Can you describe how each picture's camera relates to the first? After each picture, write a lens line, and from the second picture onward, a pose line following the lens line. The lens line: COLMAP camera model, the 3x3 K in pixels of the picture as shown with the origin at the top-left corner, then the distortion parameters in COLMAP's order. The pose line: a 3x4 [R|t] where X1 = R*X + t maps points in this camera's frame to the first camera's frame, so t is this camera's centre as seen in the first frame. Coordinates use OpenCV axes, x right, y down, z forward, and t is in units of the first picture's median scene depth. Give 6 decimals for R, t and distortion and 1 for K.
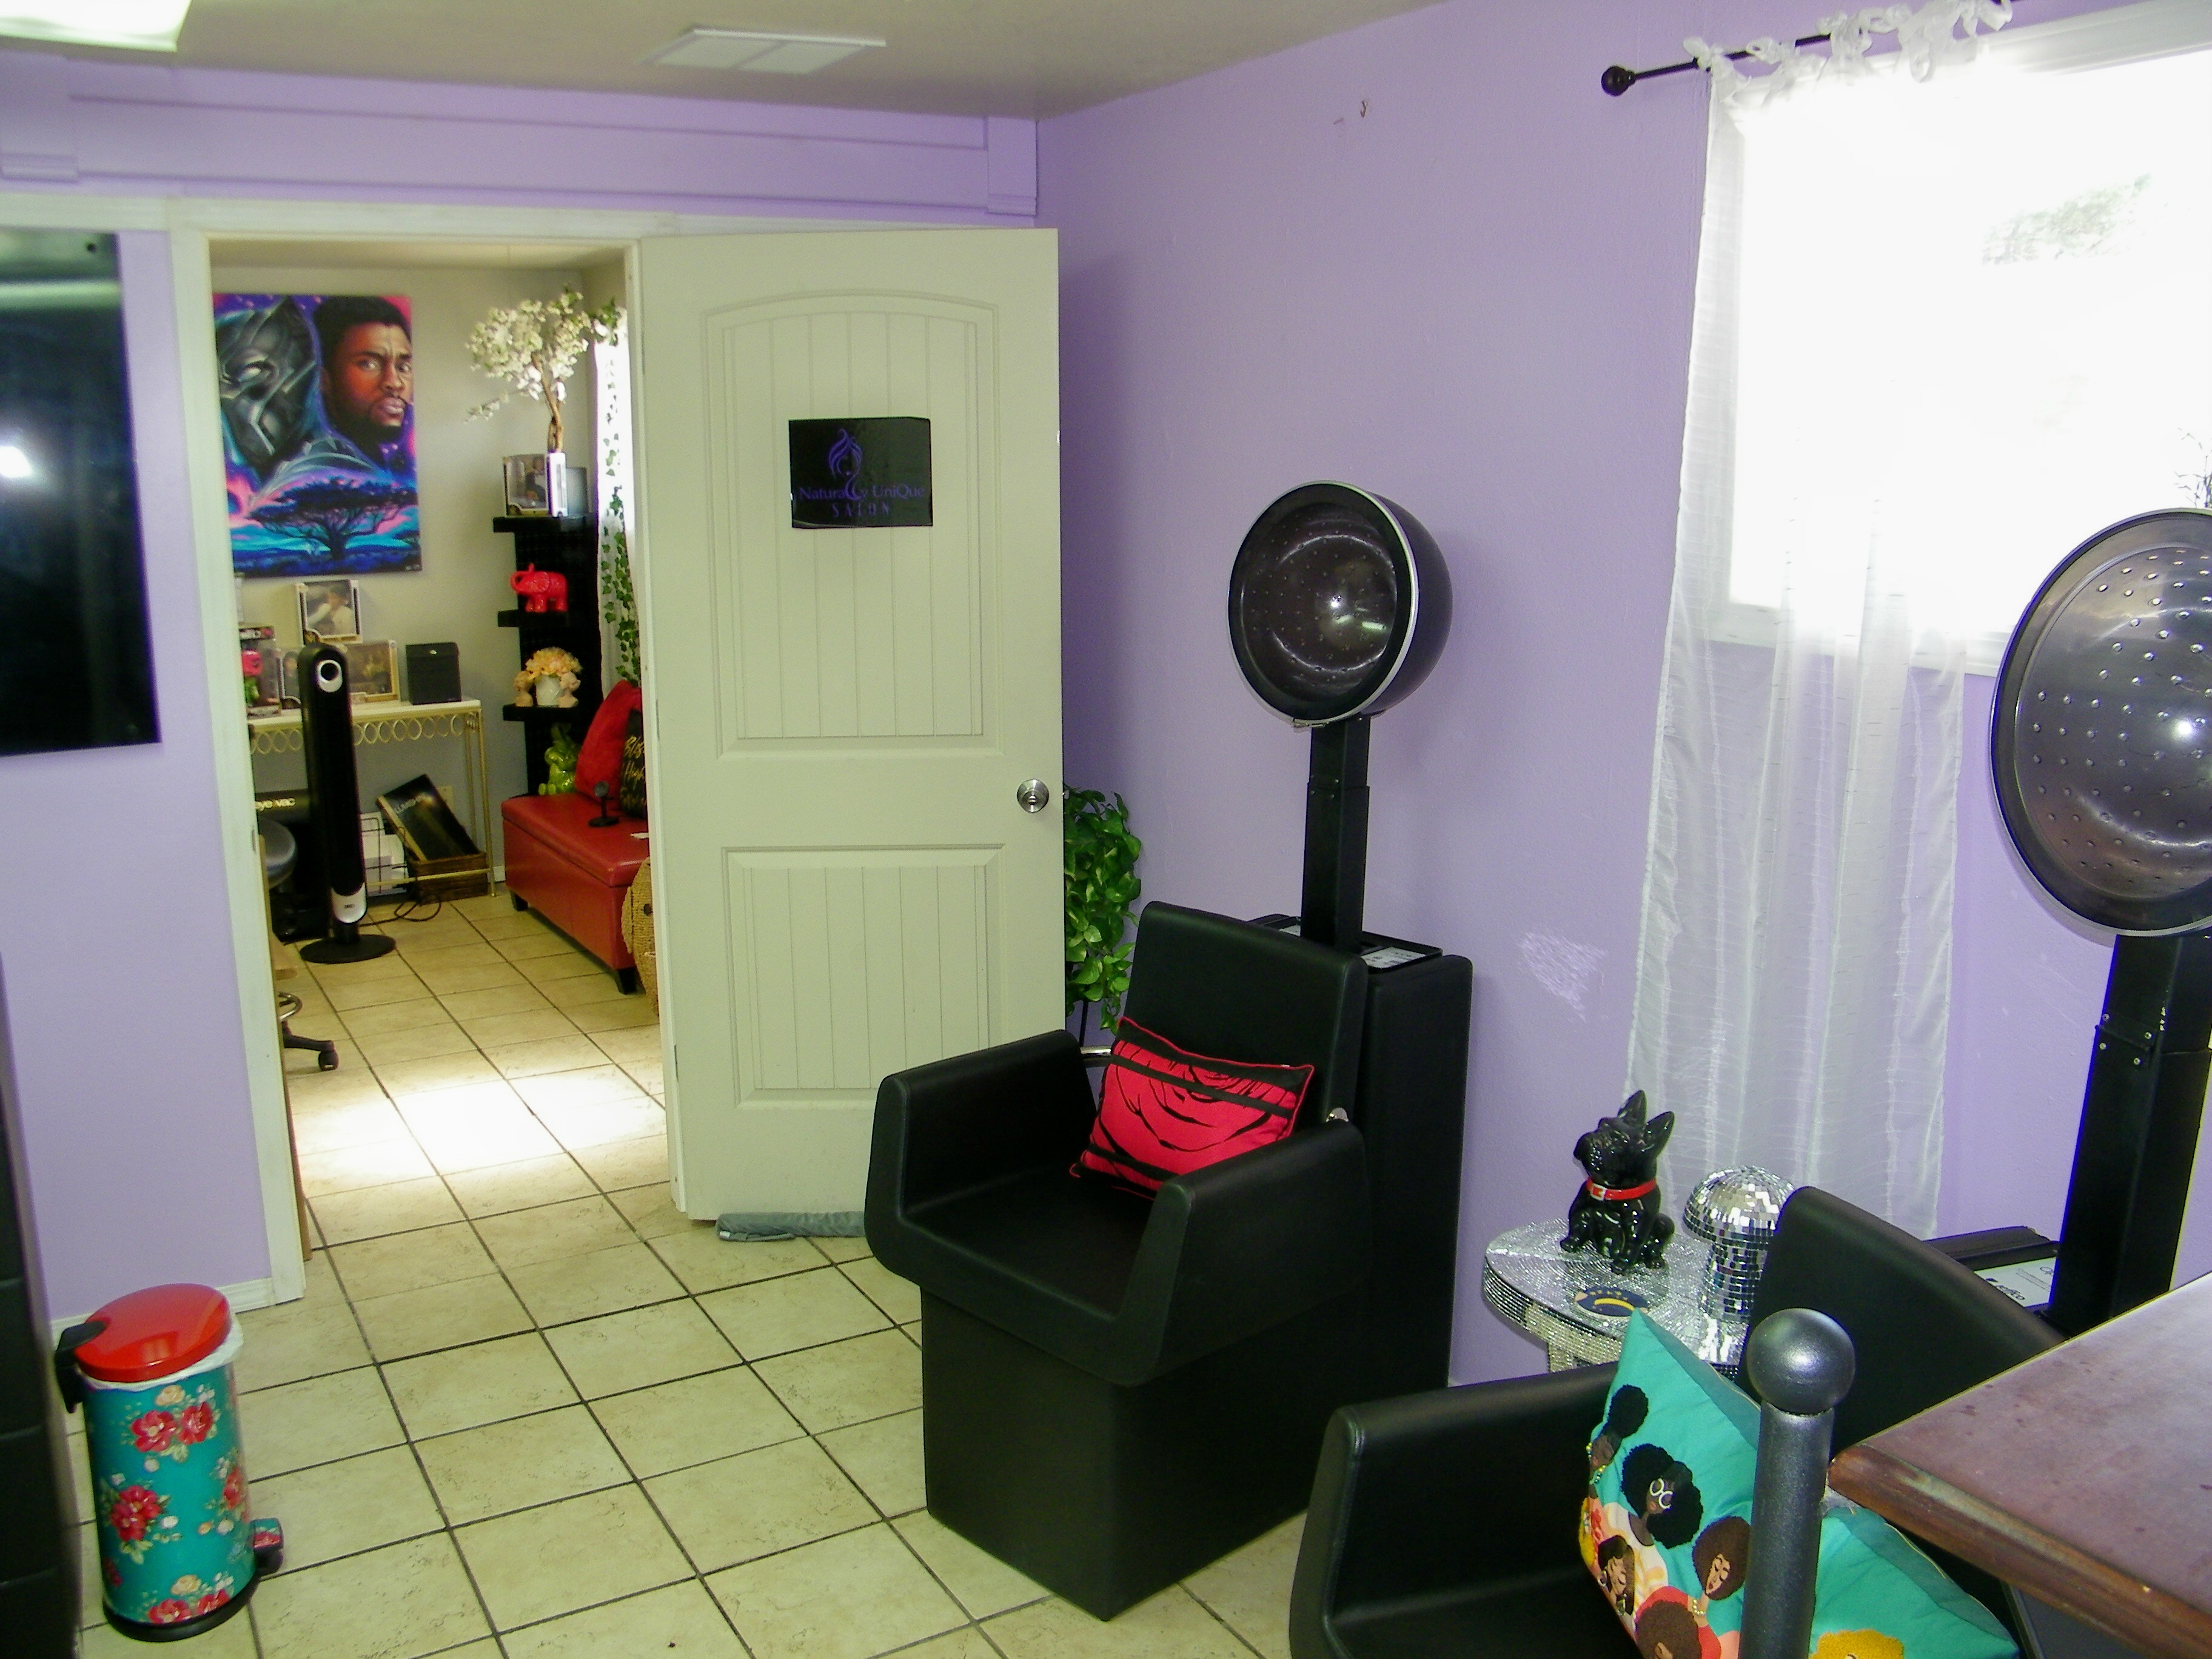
lens RADIAL K [[1901.8, 0, 1117.7], [0, 1901.8, 808.7], [0, 0, 1]] dist [-0.195212, 0.159248]
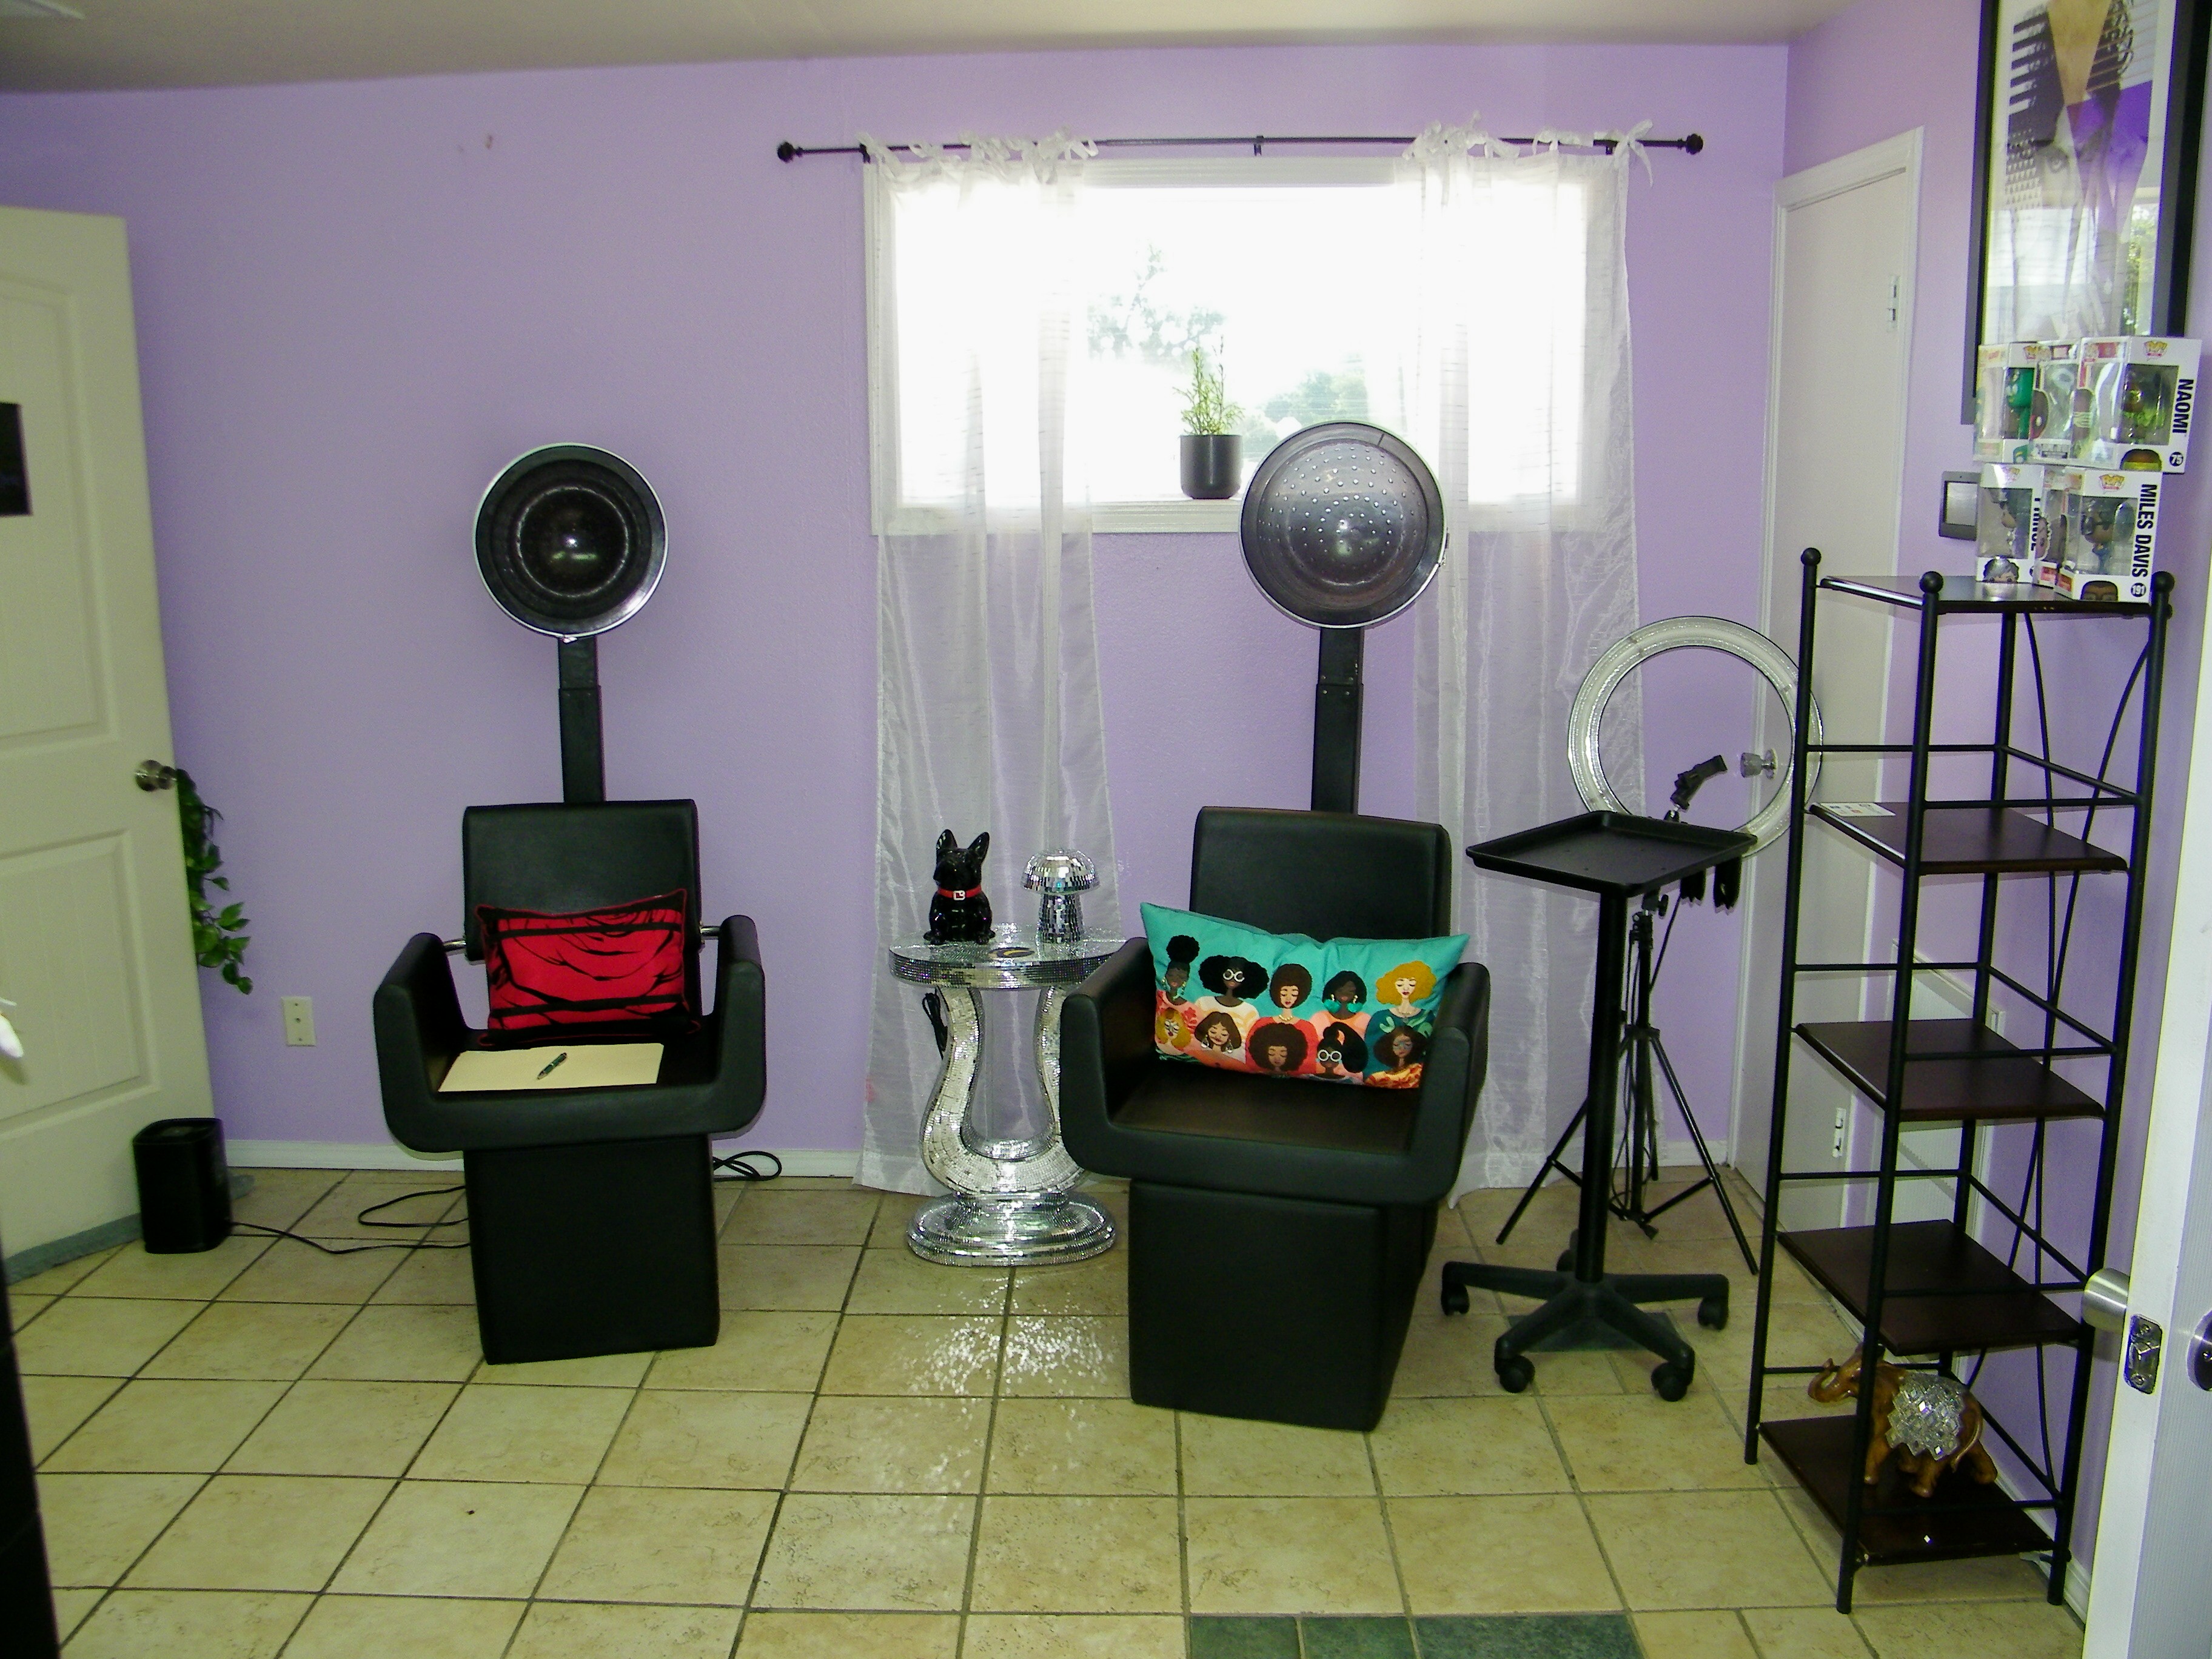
lens RADIAL K [[1901.8, 0, 1101.7], [0, 1901.8, 822.0], [0, 0, 1]] dist [-0.195212, 0.159248]
pose [[0.520677, -0.168420, 0.836977, -0.894652], [0.173603, 0.980754, 0.089355, 0.028395], [-0.835917, 0.098777, 0.539894, 0.068591]]
